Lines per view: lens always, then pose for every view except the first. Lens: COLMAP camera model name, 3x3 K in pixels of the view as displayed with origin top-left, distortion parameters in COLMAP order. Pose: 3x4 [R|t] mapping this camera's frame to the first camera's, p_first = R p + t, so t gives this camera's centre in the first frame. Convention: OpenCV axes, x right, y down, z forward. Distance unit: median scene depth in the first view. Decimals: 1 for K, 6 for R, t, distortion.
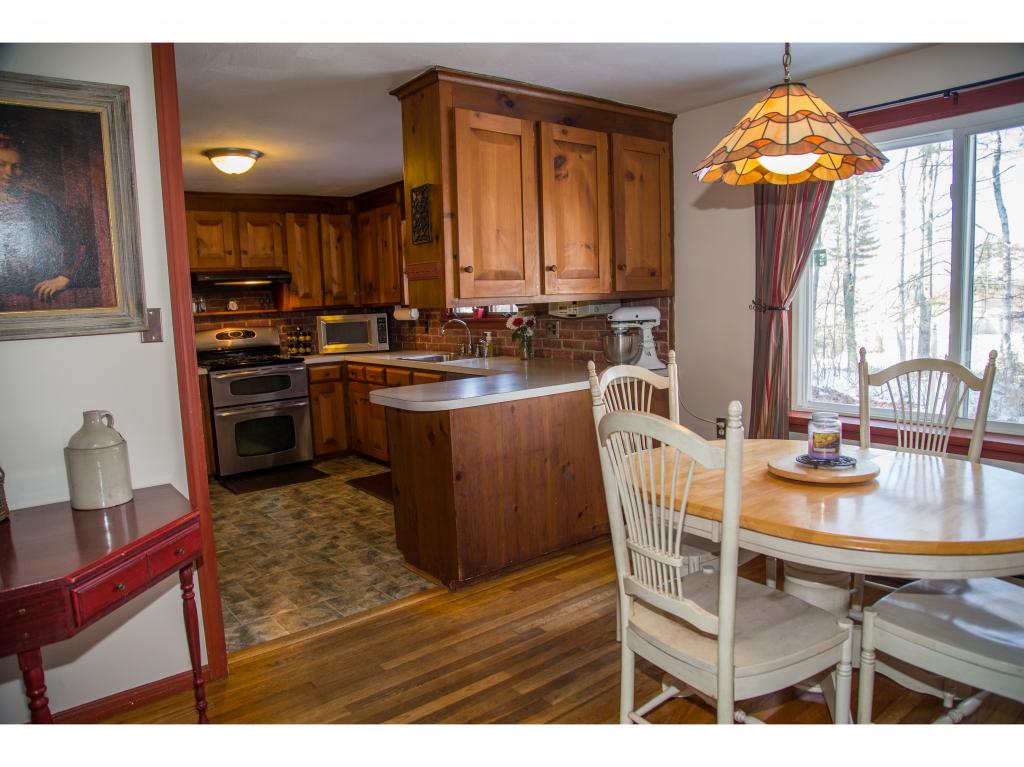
lens RADIAL K [[713.9, 0, 512.0], [0, 713.9, 383.5], [0, 0, 1]] dist [-0.113770, 0.063595]
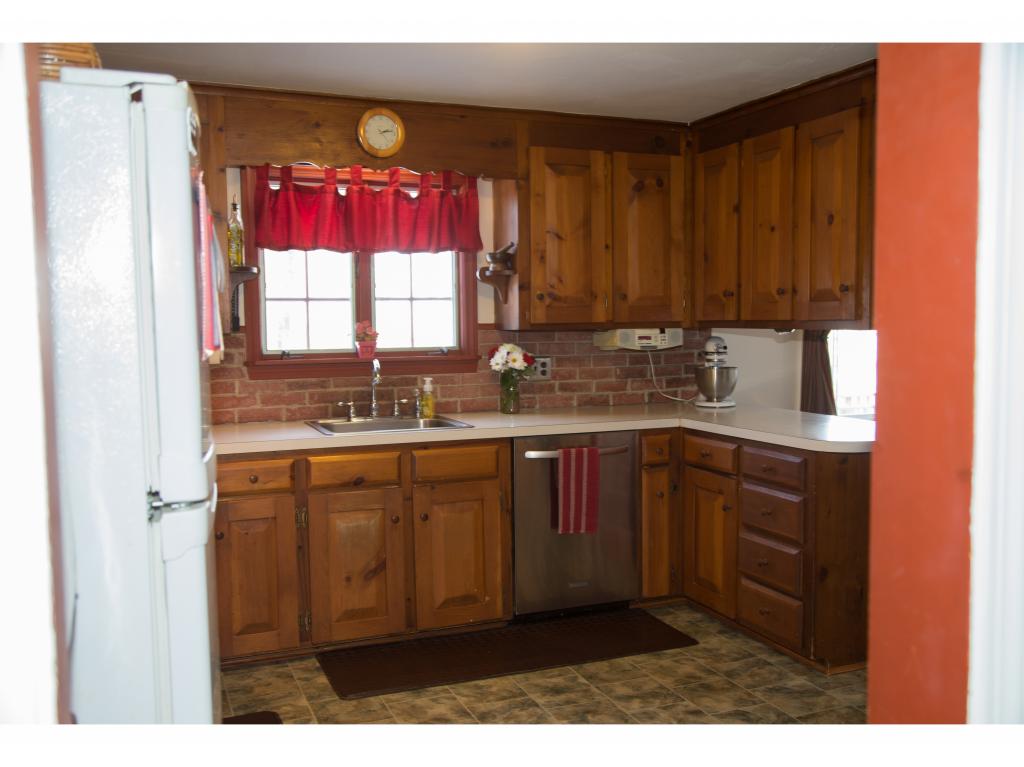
lens RADIAL K [[933.1, 0, 512.0], [0, 933.1, 383.5], [0, 0, 1]] dist [0.003512, 0.002468]
pose [[0.268749, -0.031881, 0.962683, -0.927034], [0.121561, 0.992583, -0.001065, -0.066564], [-0.955509, 0.117311, 0.270631, 0.804003]]
